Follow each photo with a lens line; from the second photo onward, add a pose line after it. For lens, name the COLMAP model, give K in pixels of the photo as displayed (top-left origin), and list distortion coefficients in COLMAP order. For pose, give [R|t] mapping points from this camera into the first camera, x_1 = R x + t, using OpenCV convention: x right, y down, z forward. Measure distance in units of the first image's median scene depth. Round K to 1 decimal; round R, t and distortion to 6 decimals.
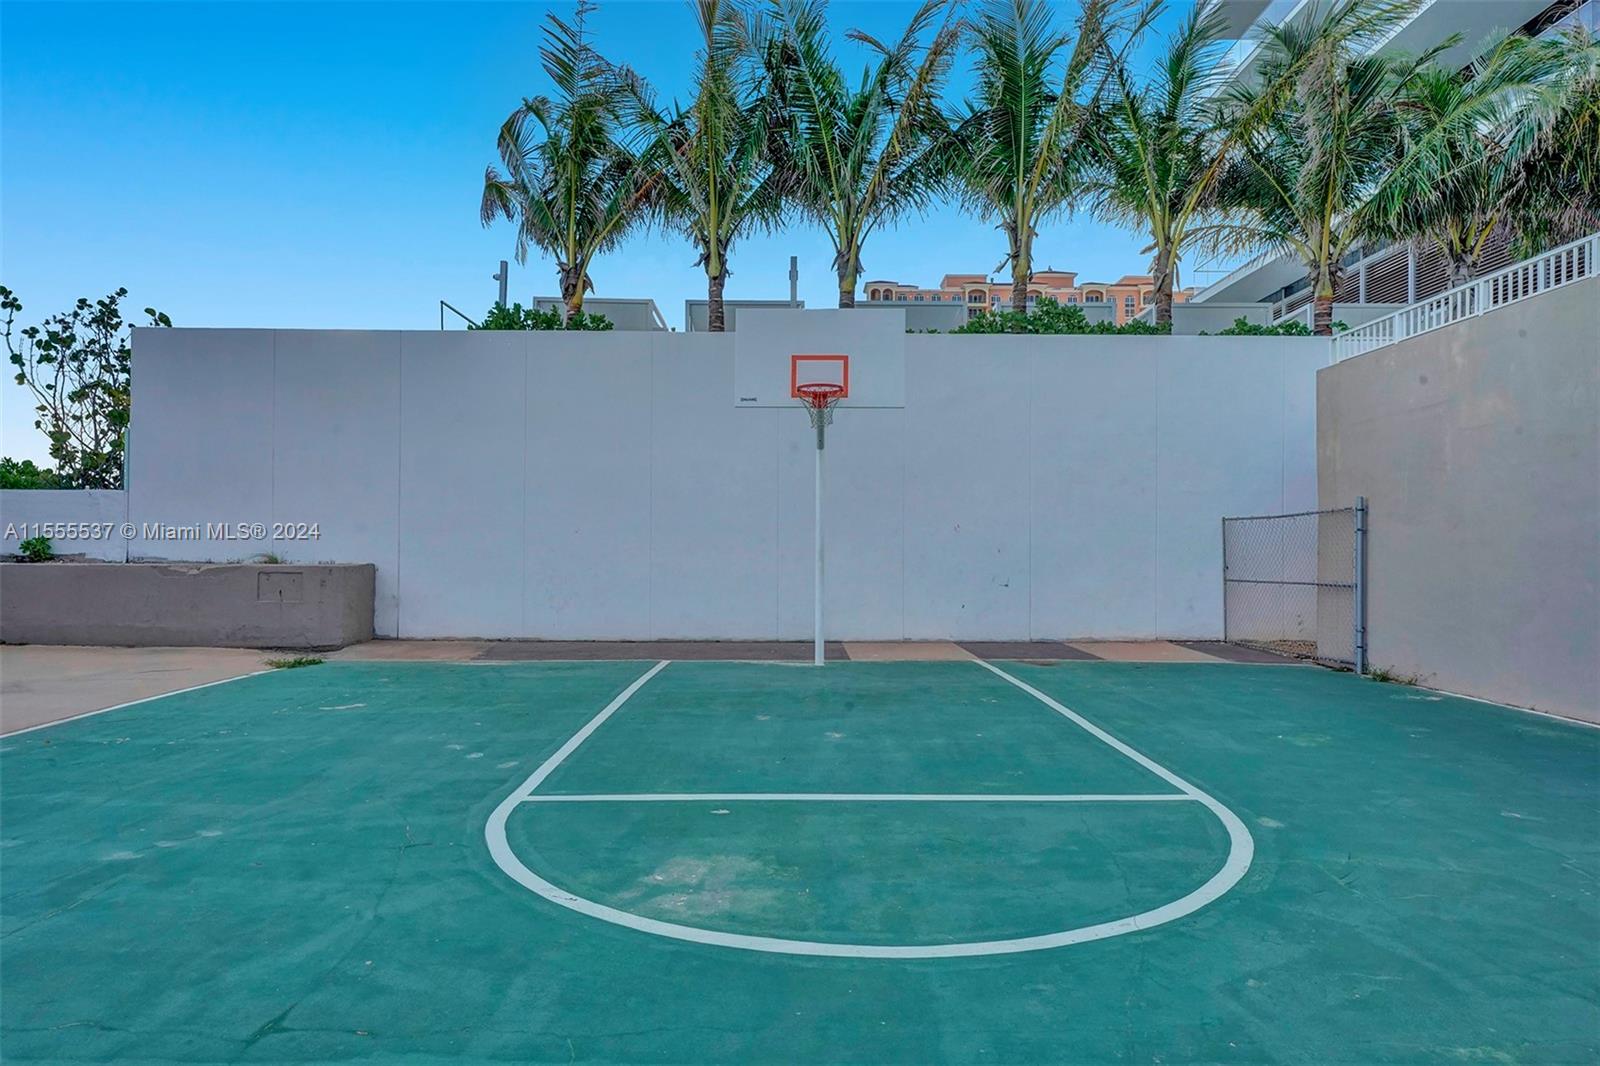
lens RADIAL K [[917.2, 0, 797.7], [0, 917.2, 537.8], [0, 0, 1]] dist [-0.009419, -0.000303]
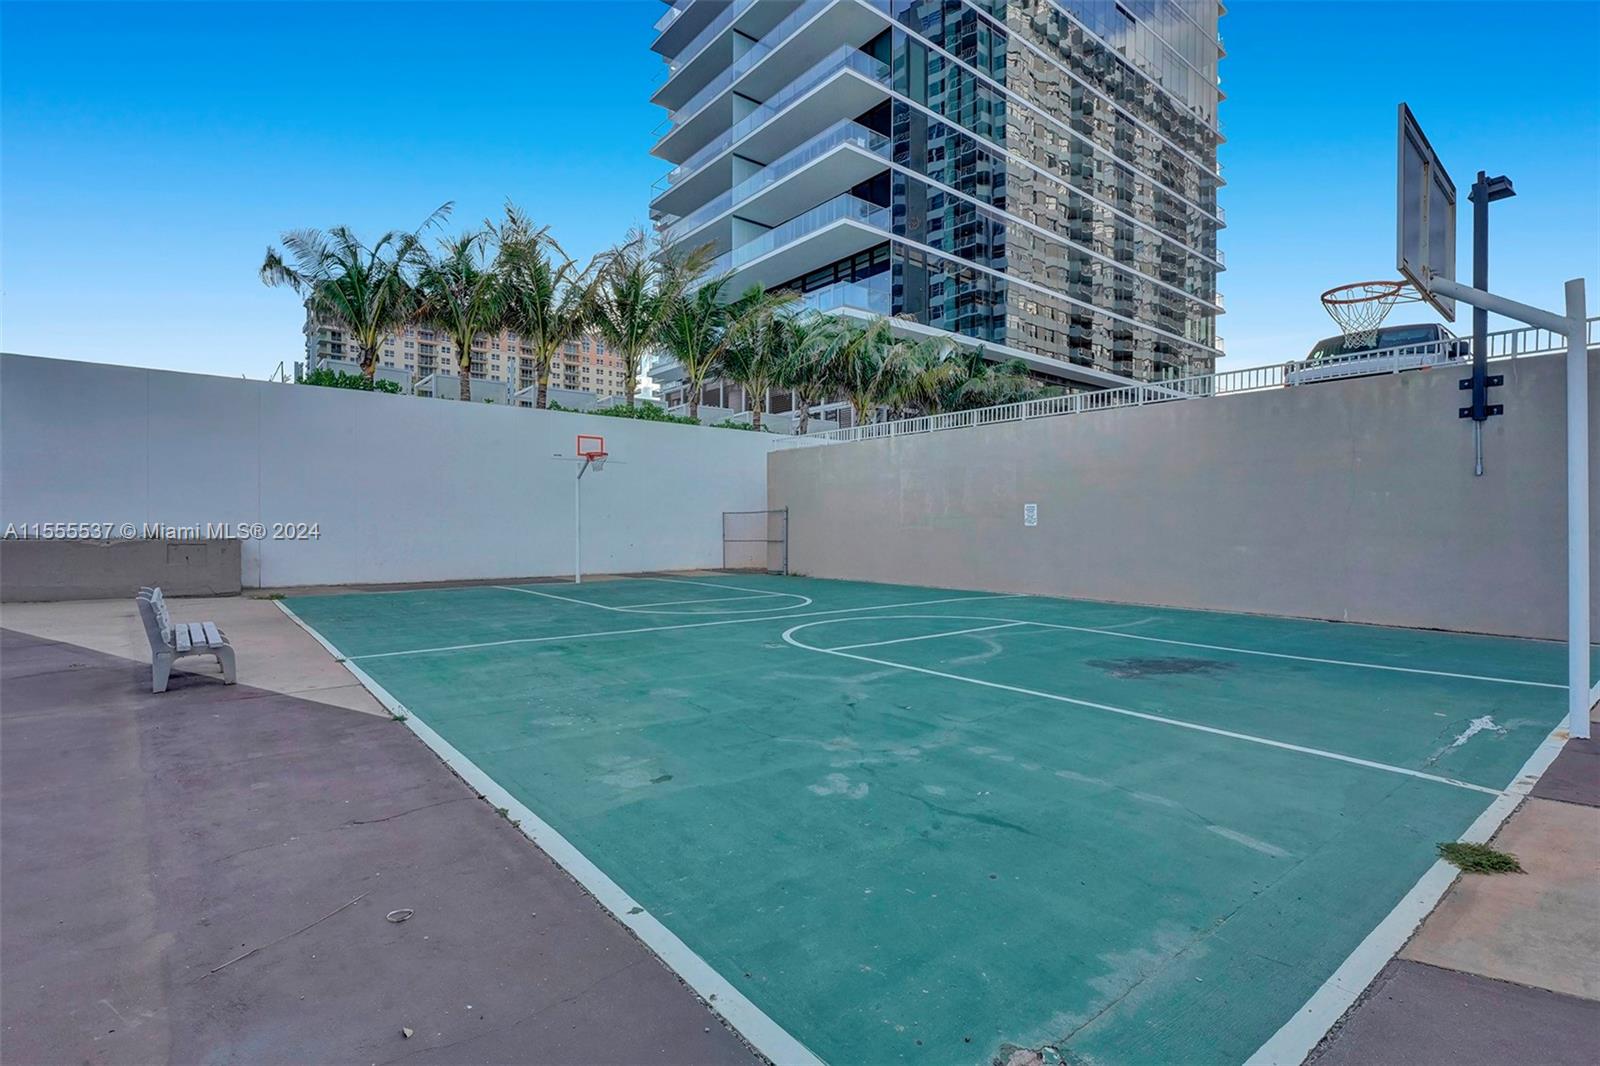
lens RADIAL K [[749.7, 0, 797.3], [0, 749.7, 530.1], [0, 0, 1]] dist [0.002309, -0.000005]
pose [[0.780217, -0.005537, 0.625485, -0.519218], [-0.003396, 0.999909, 0.013088, -0.003484], [-0.625500, -0.012336, 0.780126, -0.509156]]
